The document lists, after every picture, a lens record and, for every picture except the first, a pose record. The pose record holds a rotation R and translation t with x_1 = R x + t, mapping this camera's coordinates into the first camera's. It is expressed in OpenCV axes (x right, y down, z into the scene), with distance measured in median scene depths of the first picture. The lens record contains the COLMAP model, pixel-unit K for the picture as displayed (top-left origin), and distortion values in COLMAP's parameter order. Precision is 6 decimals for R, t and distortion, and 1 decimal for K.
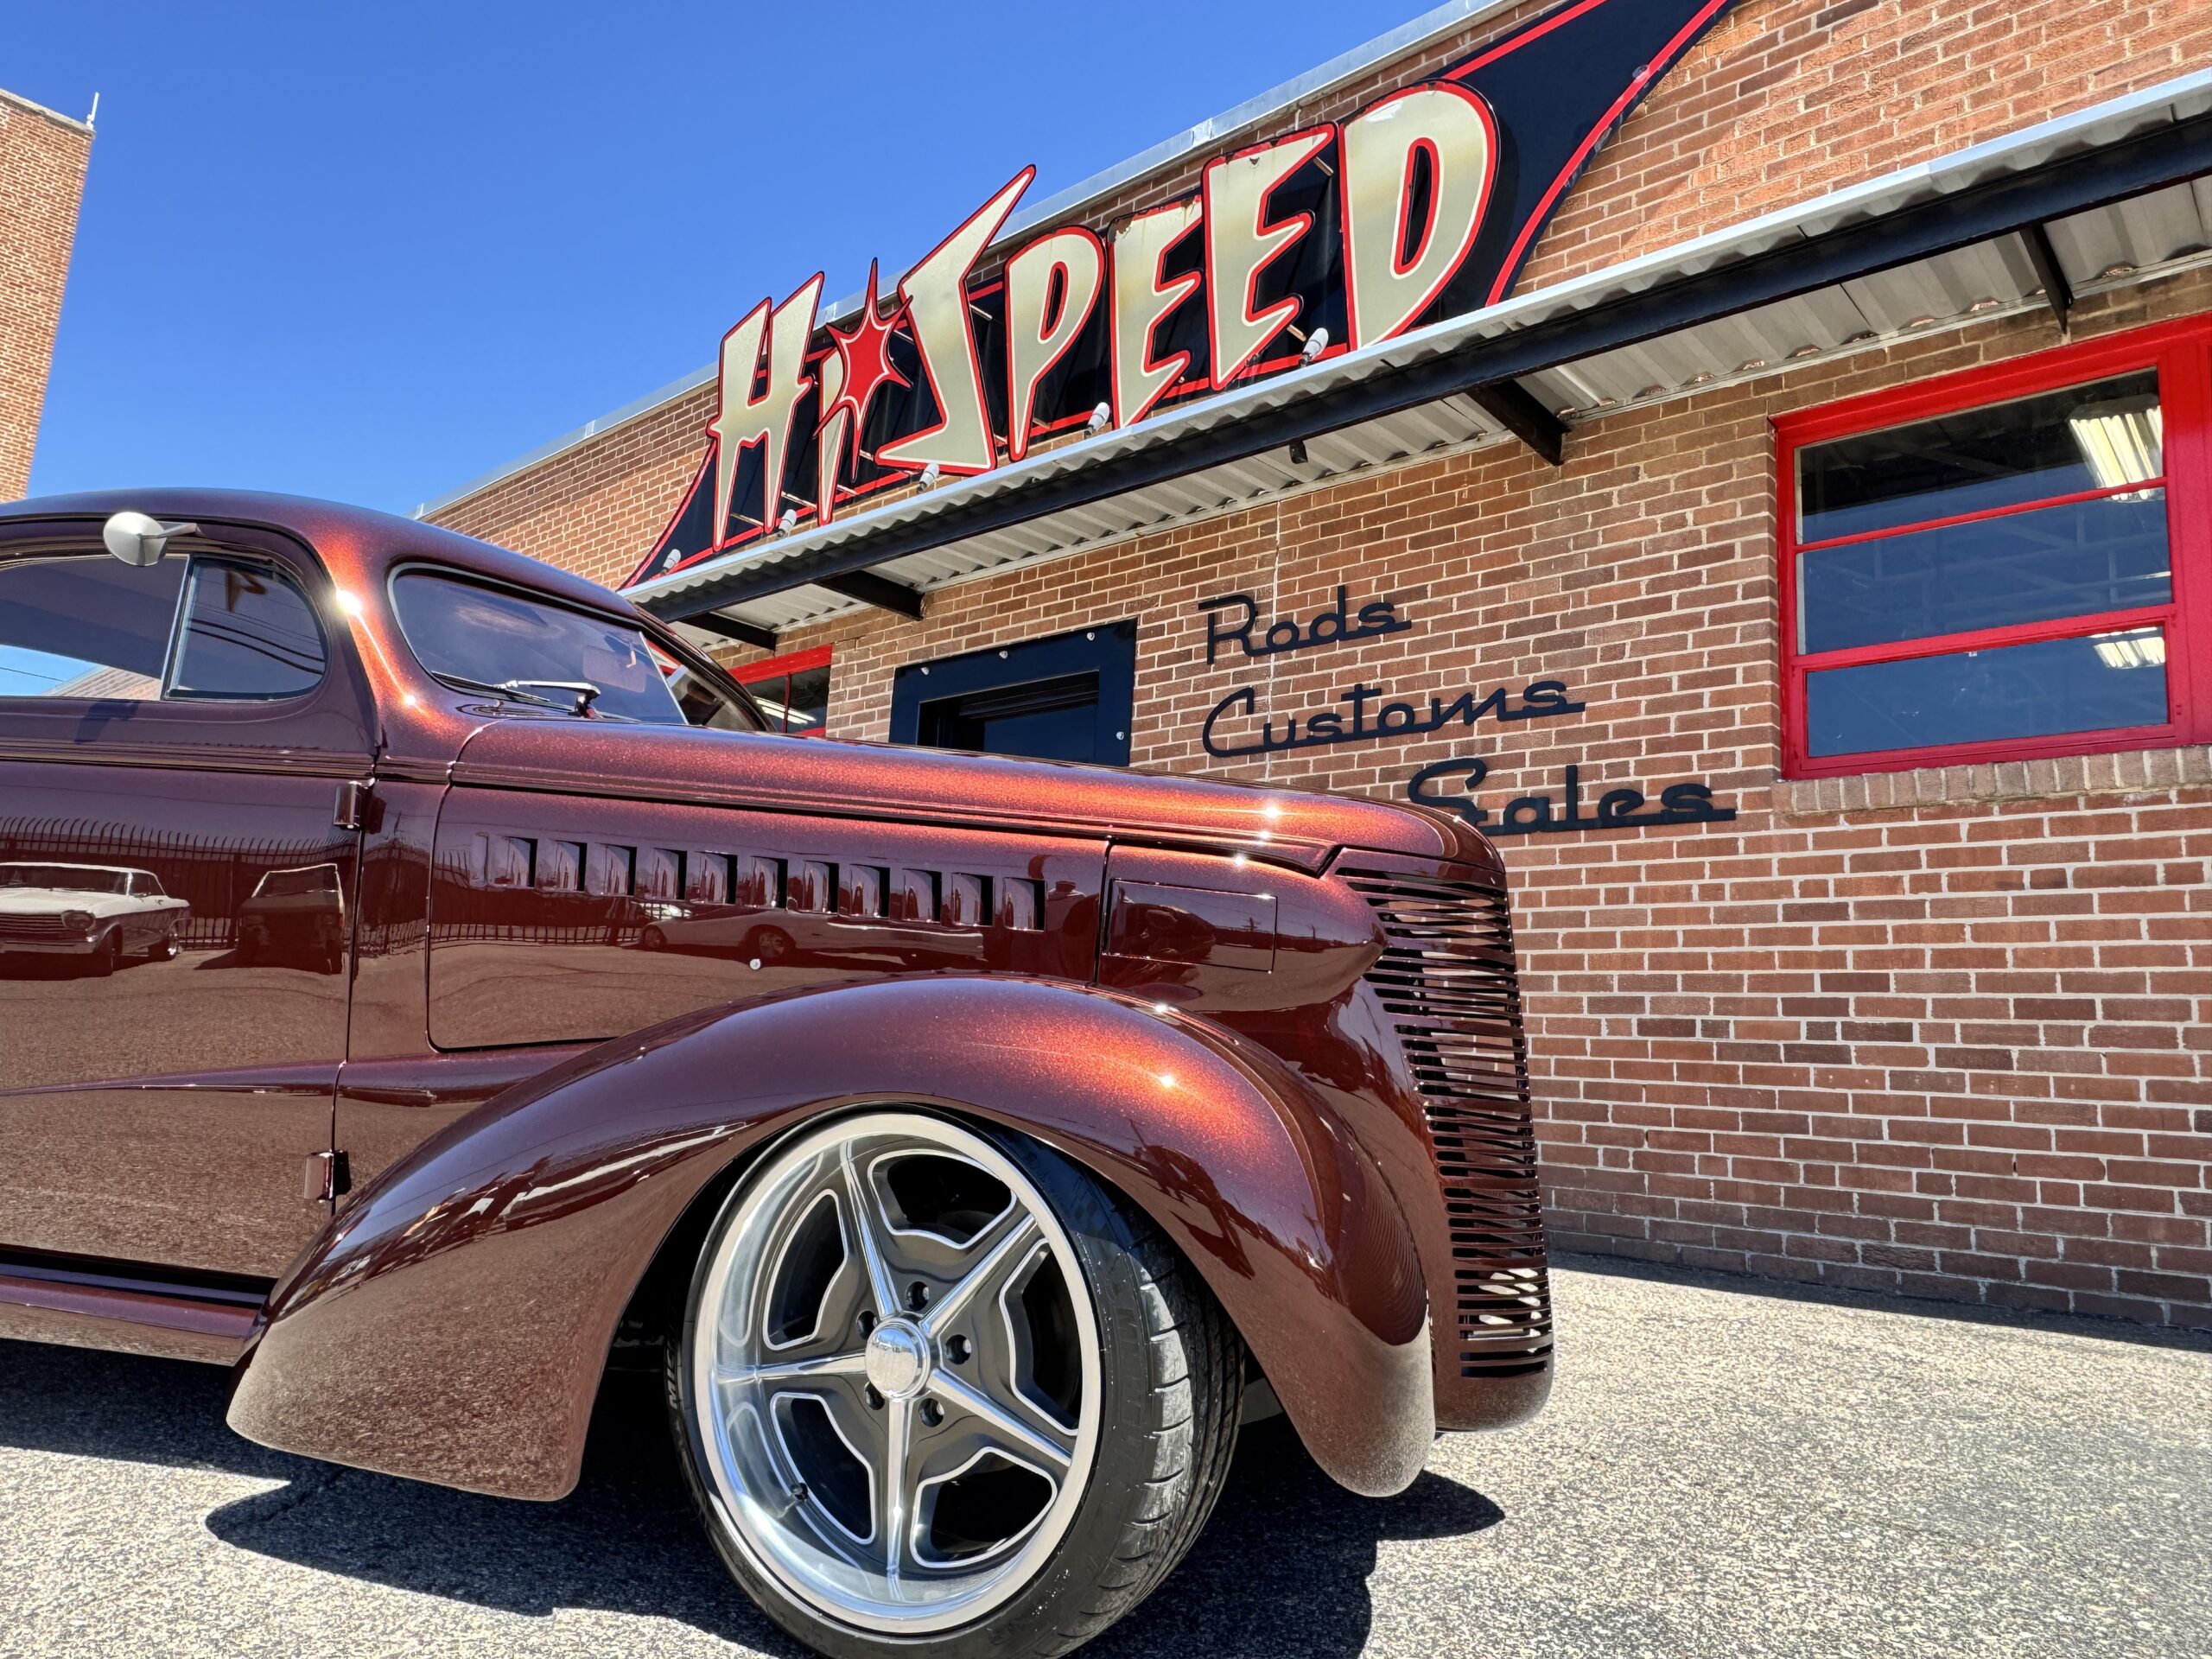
lens RADIAL K [[1484.7, 0, 1090.2], [0, 1484.7, 831.1], [0, 0, 1]] dist [-0.006621, 0.003304]
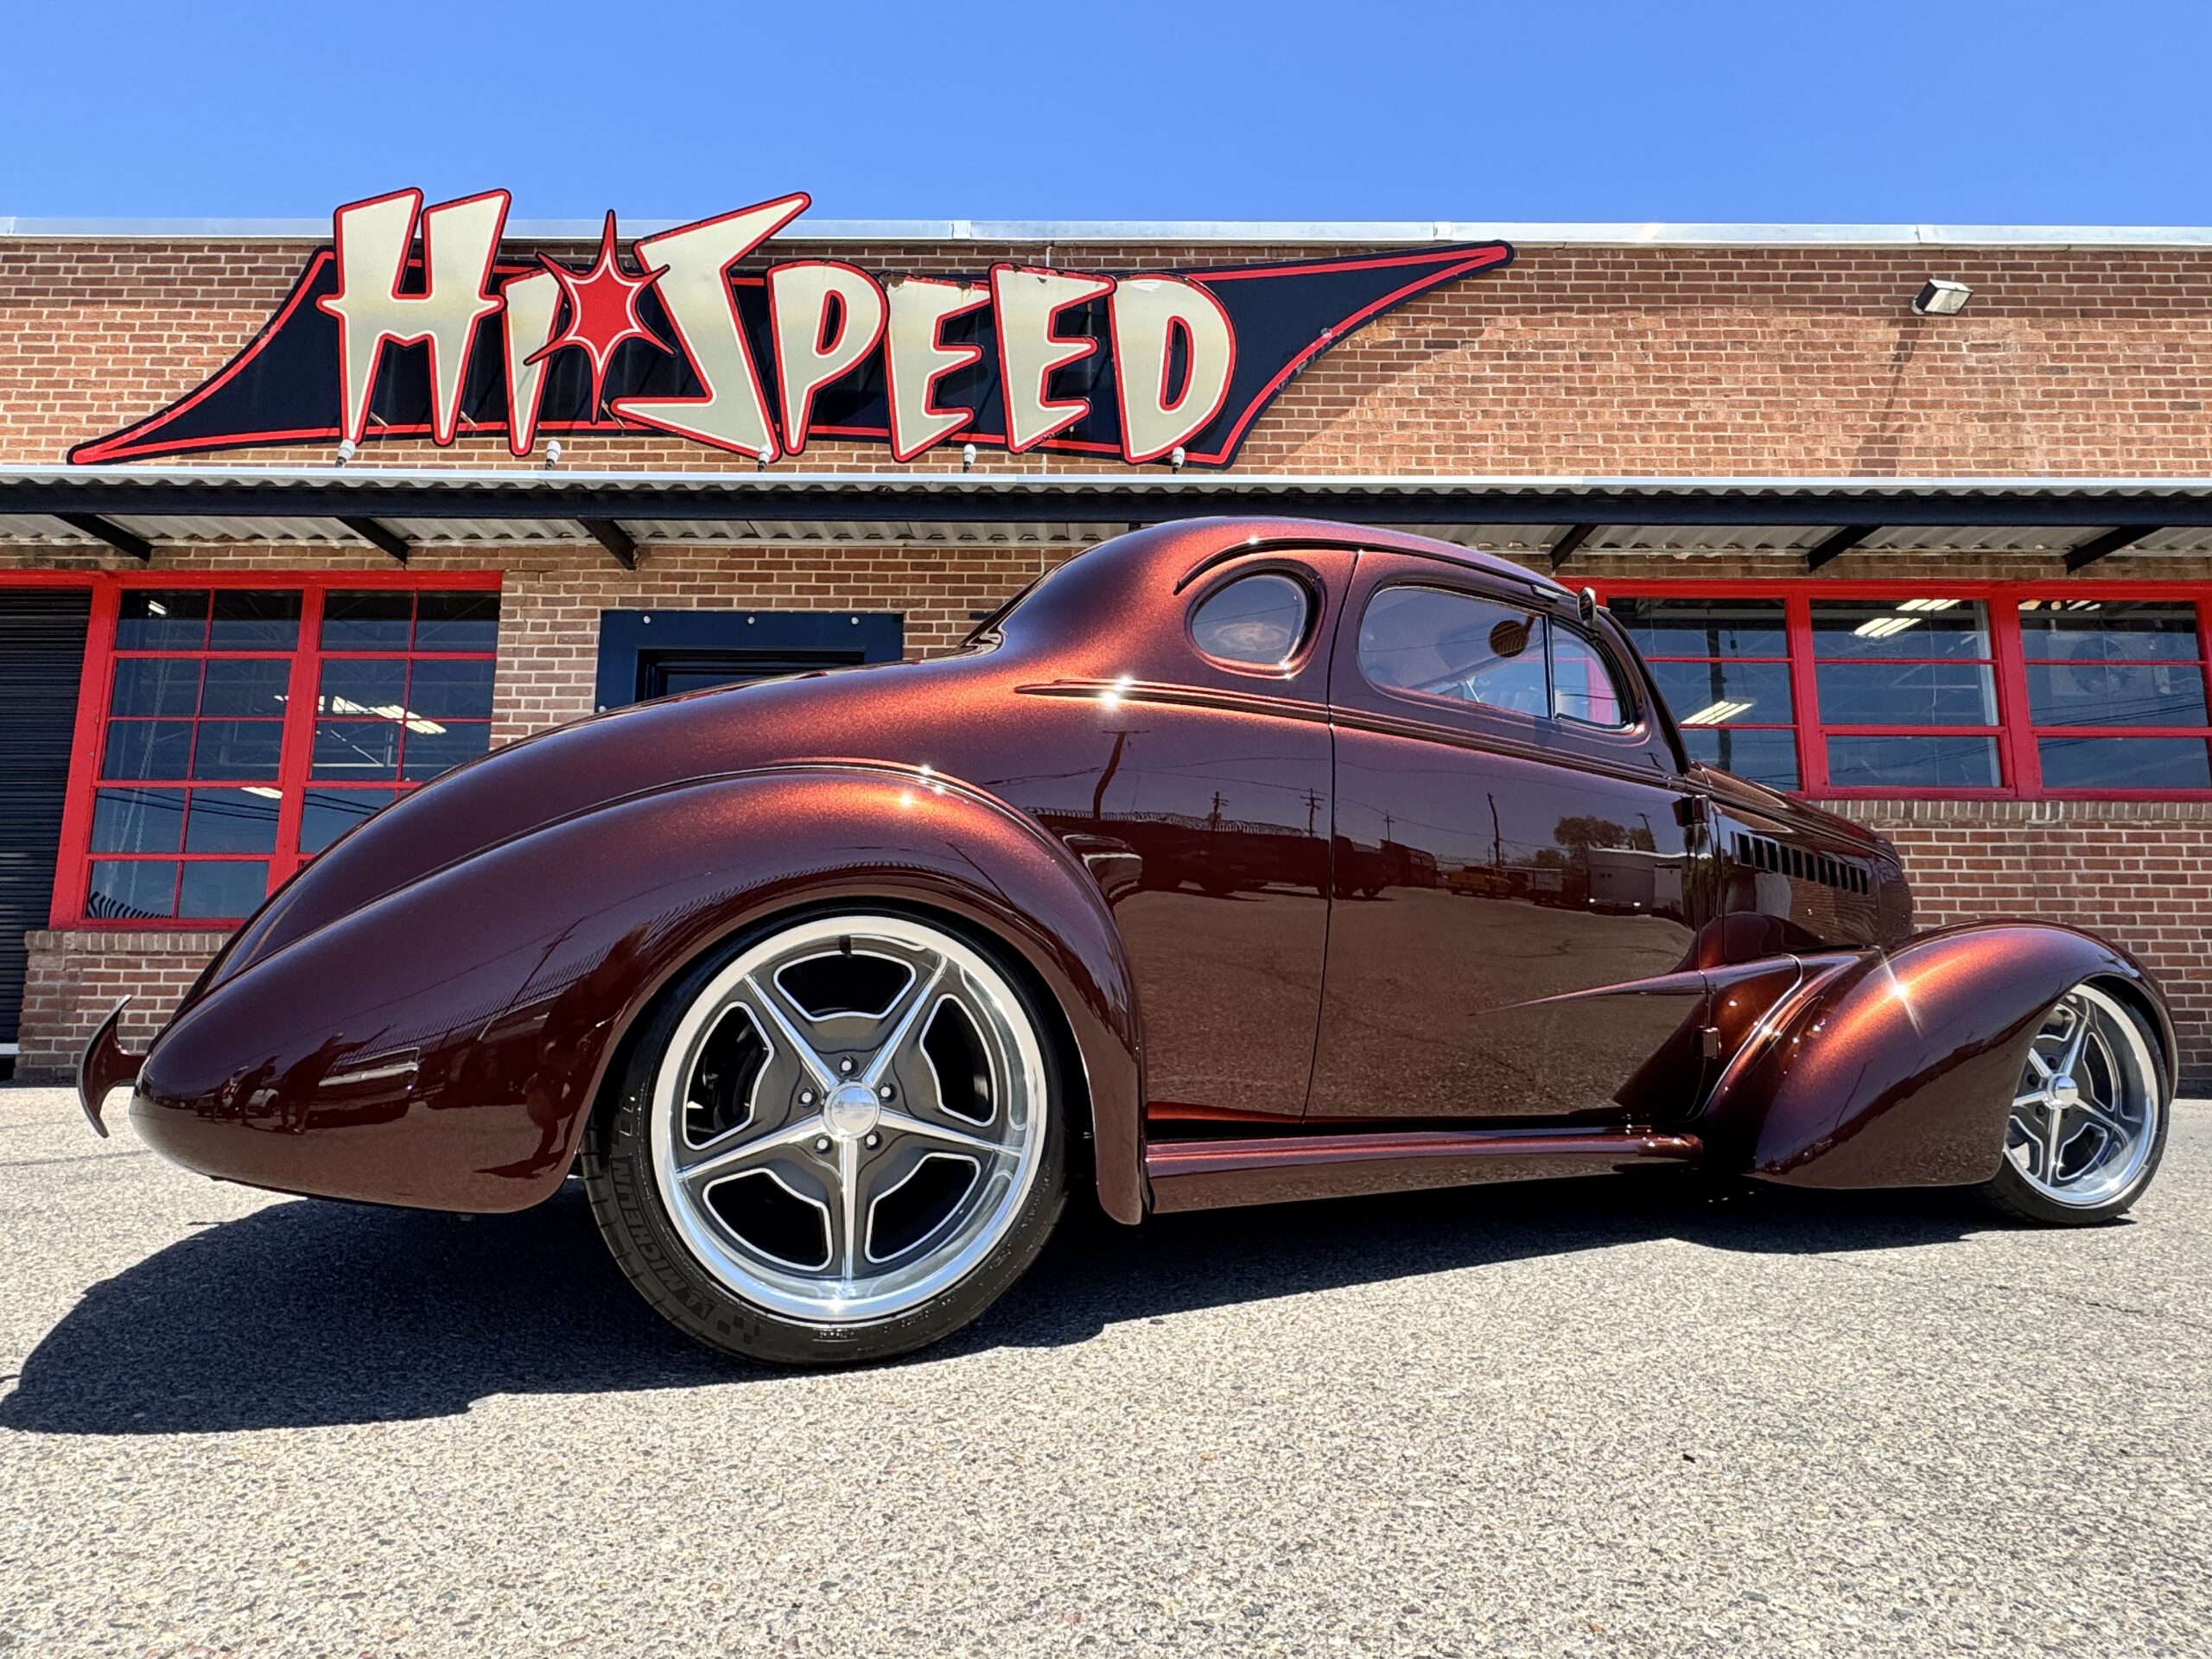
lens RADIAL K [[1249.7, 0, 1110.2], [0, 1249.7, 824.2], [0, 0, 1]] dist [-0.007354, 0.003414]
pose [[0.741747, 0.050964, 0.668740, -0.650579], [-0.073829, 0.997253, 0.005889, 0.012362], [-0.666603, -0.053741, 0.743473, 0.148607]]
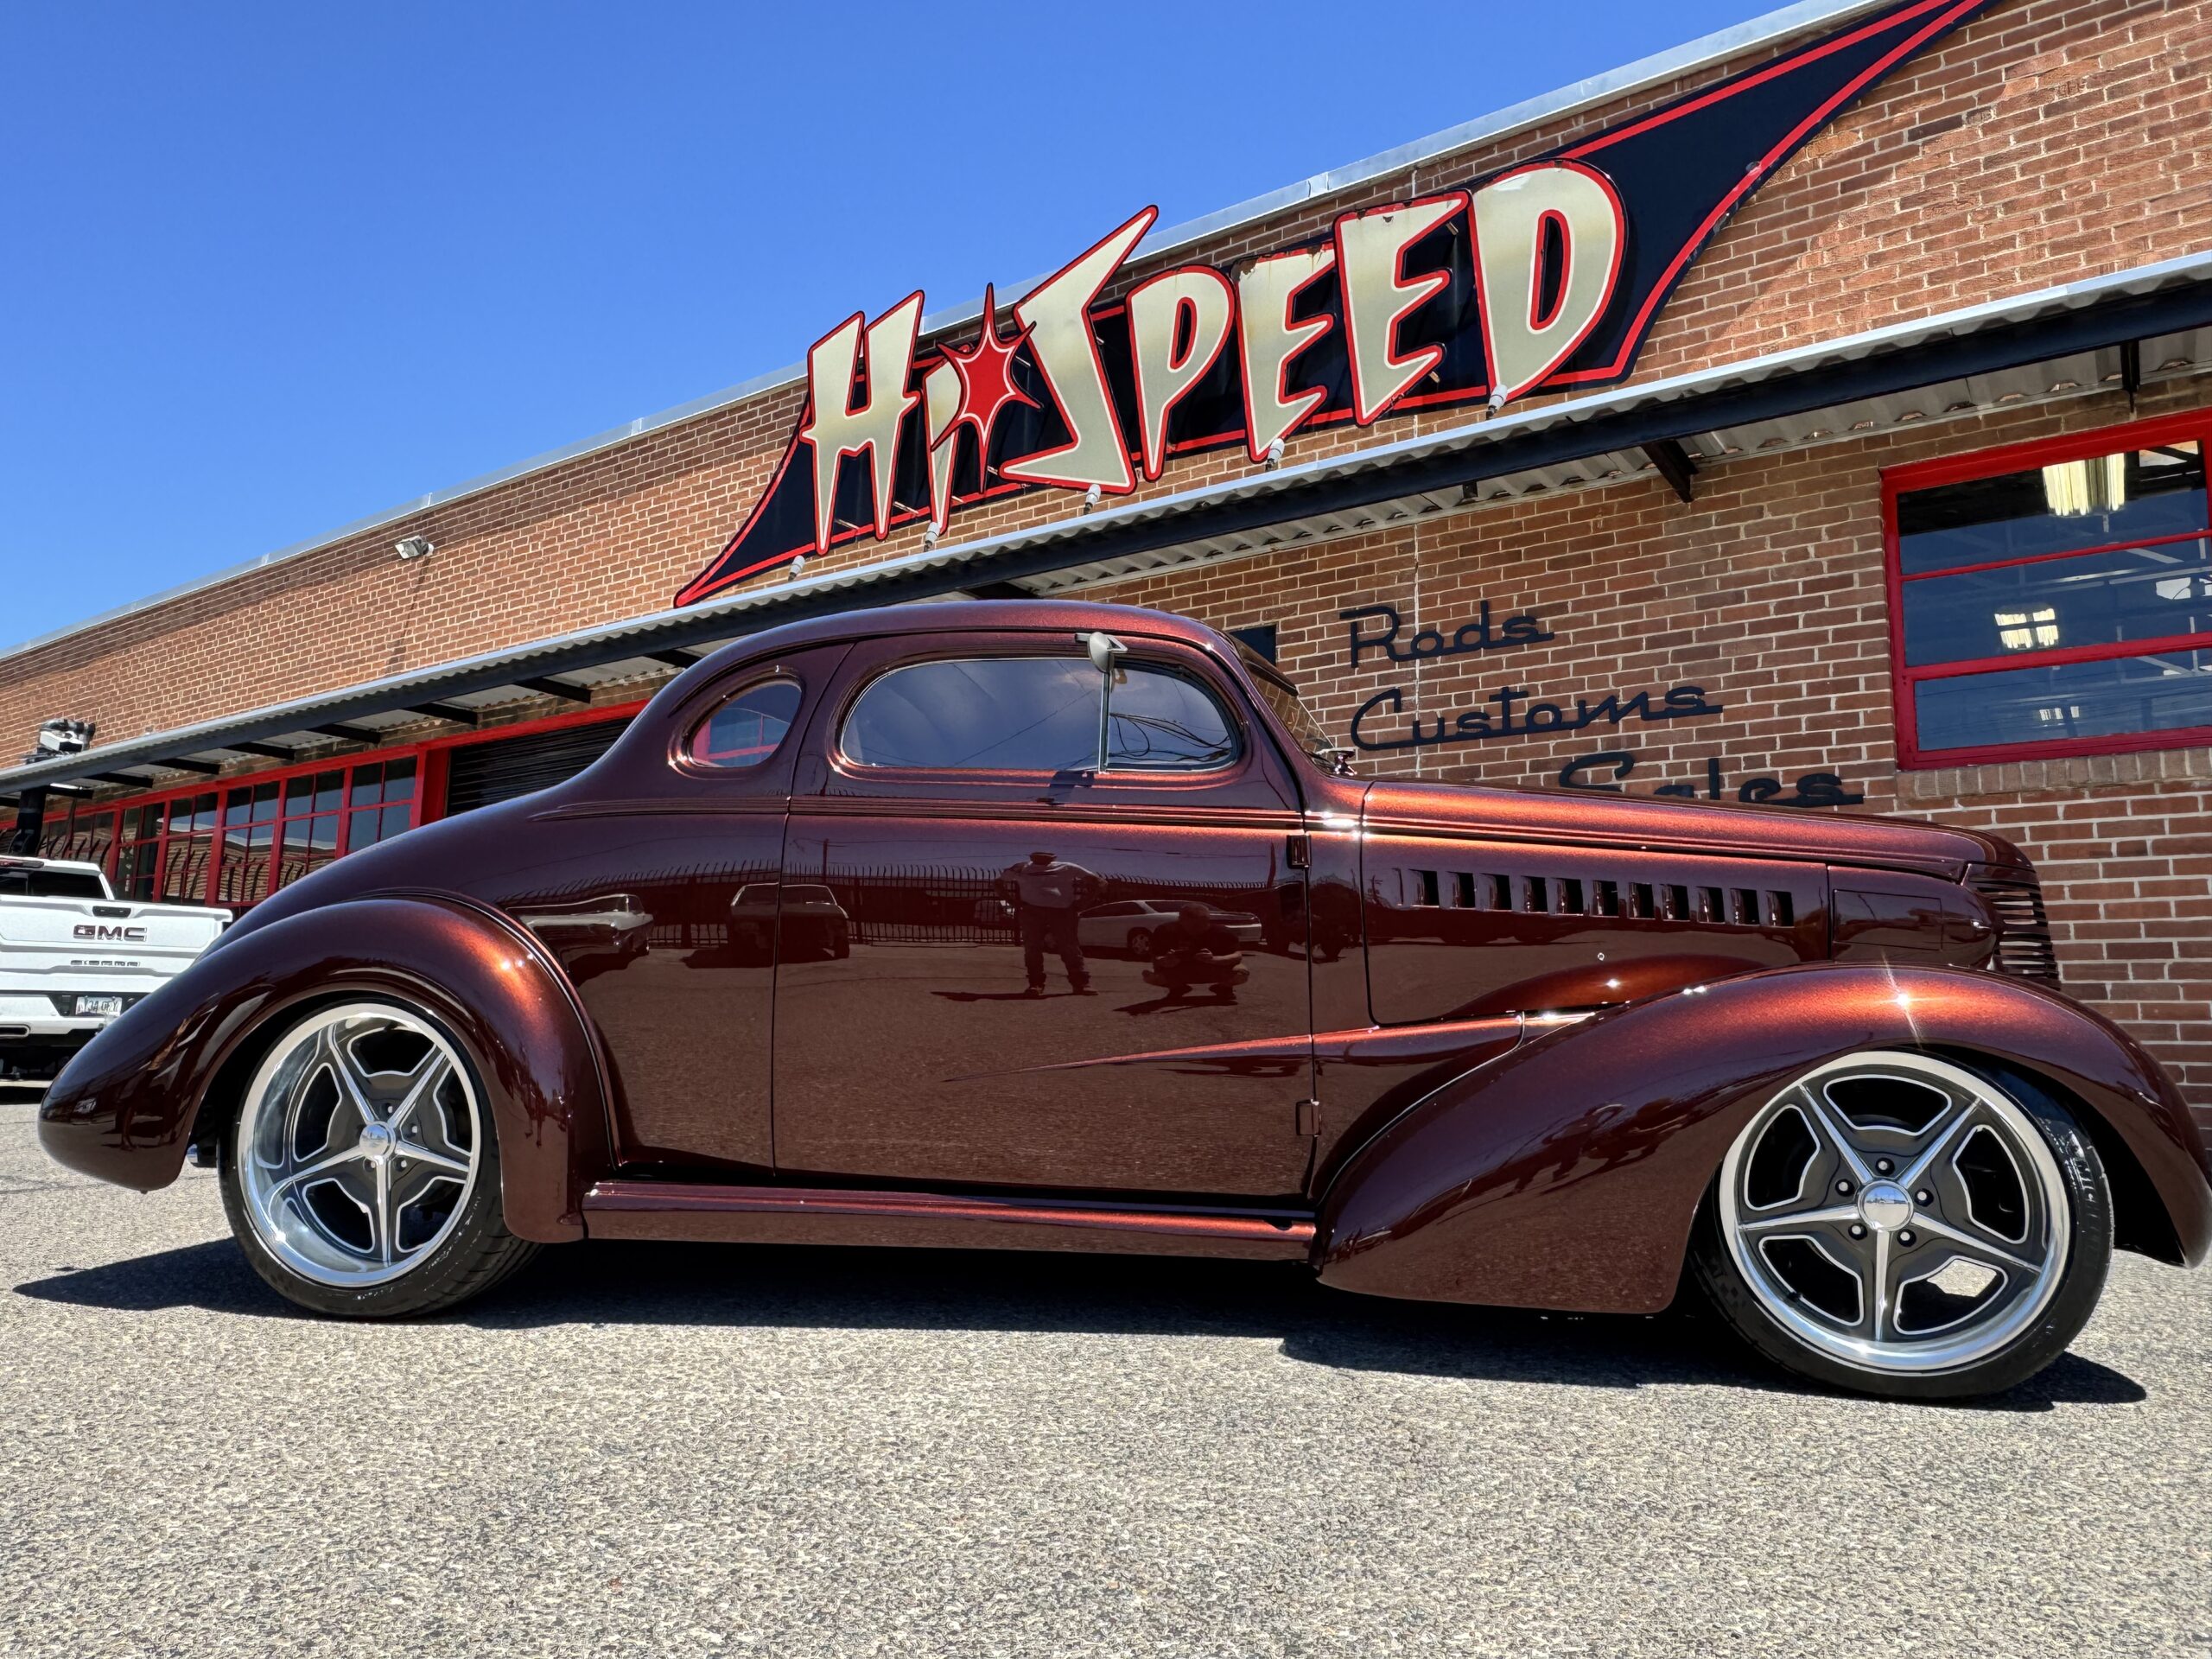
lens RADIAL K [[1484.7, 0, 1090.3], [0, 1484.7, 830.5], [0, 0, 1]] dist [-0.006621, 0.003304]
pose [[0.992919, -0.022649, 0.116614, -0.302433], [0.019619, 0.999441, 0.027070, -0.027442], [-0.117162, -0.024590, 0.992808, -0.121033]]
